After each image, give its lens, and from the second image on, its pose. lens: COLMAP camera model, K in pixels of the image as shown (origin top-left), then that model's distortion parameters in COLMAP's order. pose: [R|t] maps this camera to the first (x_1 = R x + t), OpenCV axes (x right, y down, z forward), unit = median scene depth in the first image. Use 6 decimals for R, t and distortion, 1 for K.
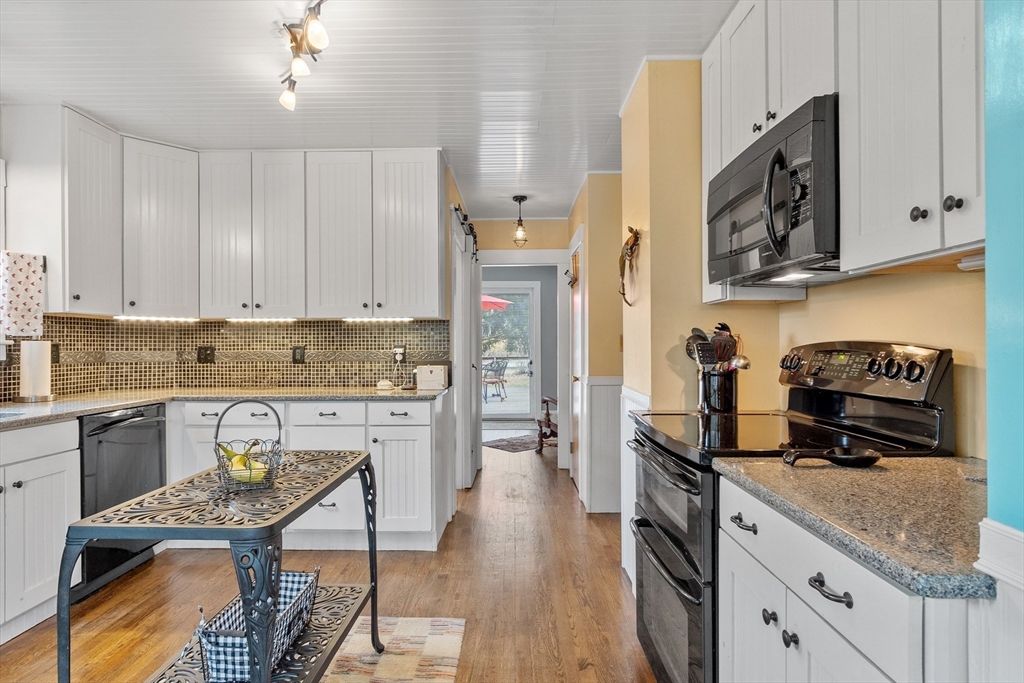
lens RADIAL K [[548.7, 0, 497.4], [0, 548.7, 343.9], [0, 0, 1]] dist [0.001296, 0.000360]
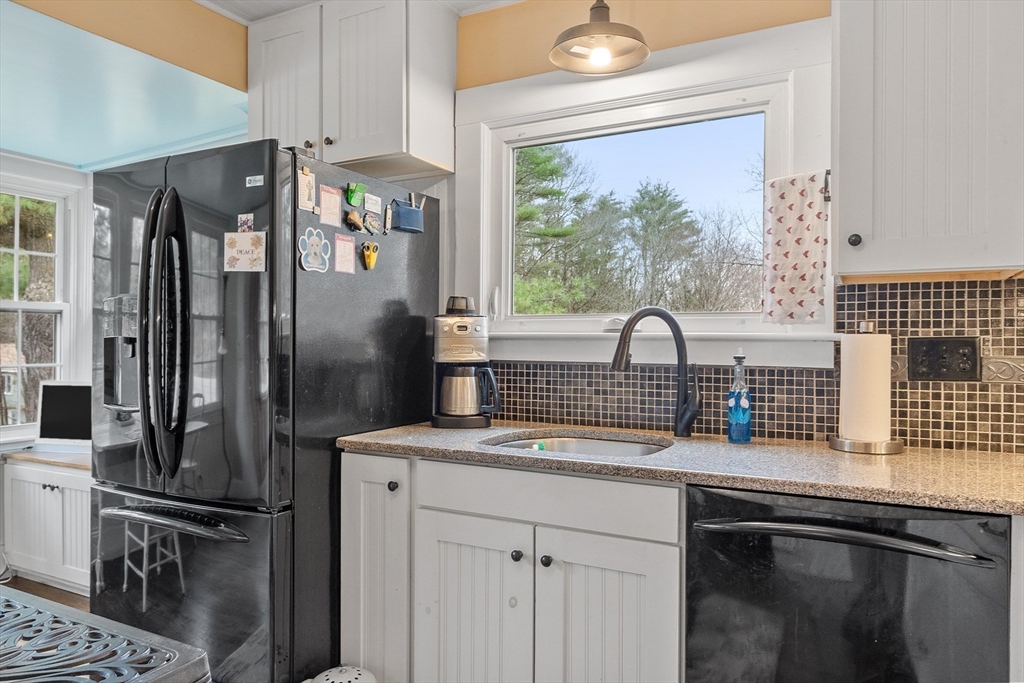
lens RADIAL K [[734.2, 0, 512.0], [0, 734.2, 341.5], [0, 0, 1]] dist [0.004145, 0.001720]
pose [[-0.464753, 0.003948, -0.885431, -0.062593], [-0.001027, 0.999987, 0.004998, -0.001611], [0.885440, 0.003232, -0.464743, 0.883062]]
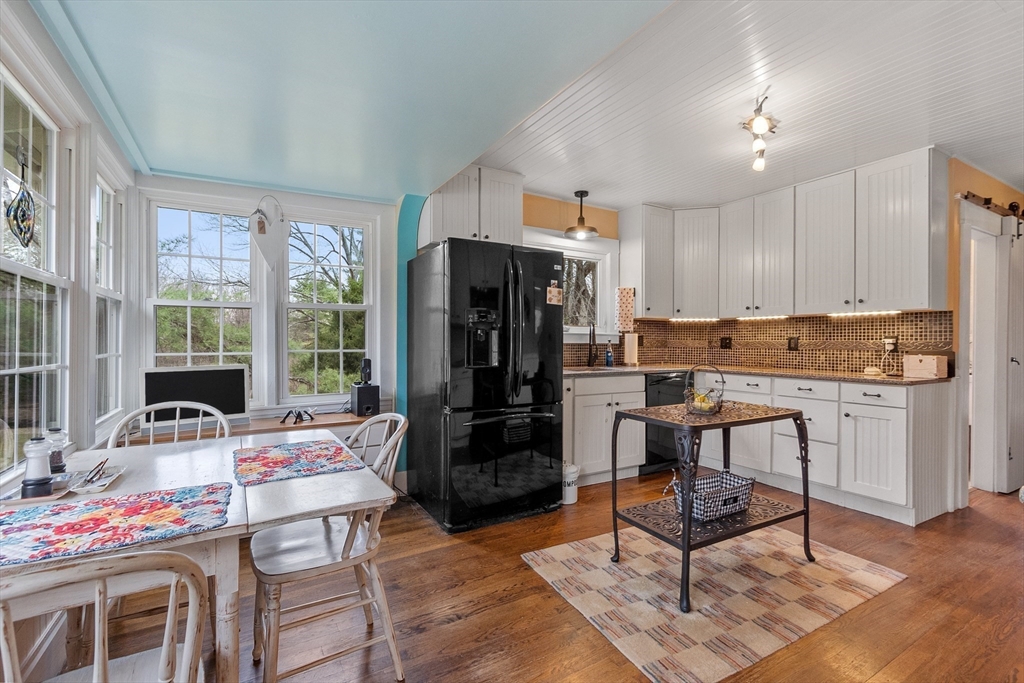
lens RADIAL K [[448.9, 0, 512.0], [0, 448.9, 341.5], [0, 0, 1]] dist [0.003098, 0.000197]
pose [[0.524780, 0.006923, -0.851210, 0.214651], [-0.004235, 0.999976, 0.005522, 0.012942], [0.851228, 0.000707, 0.524796, -0.128924]]
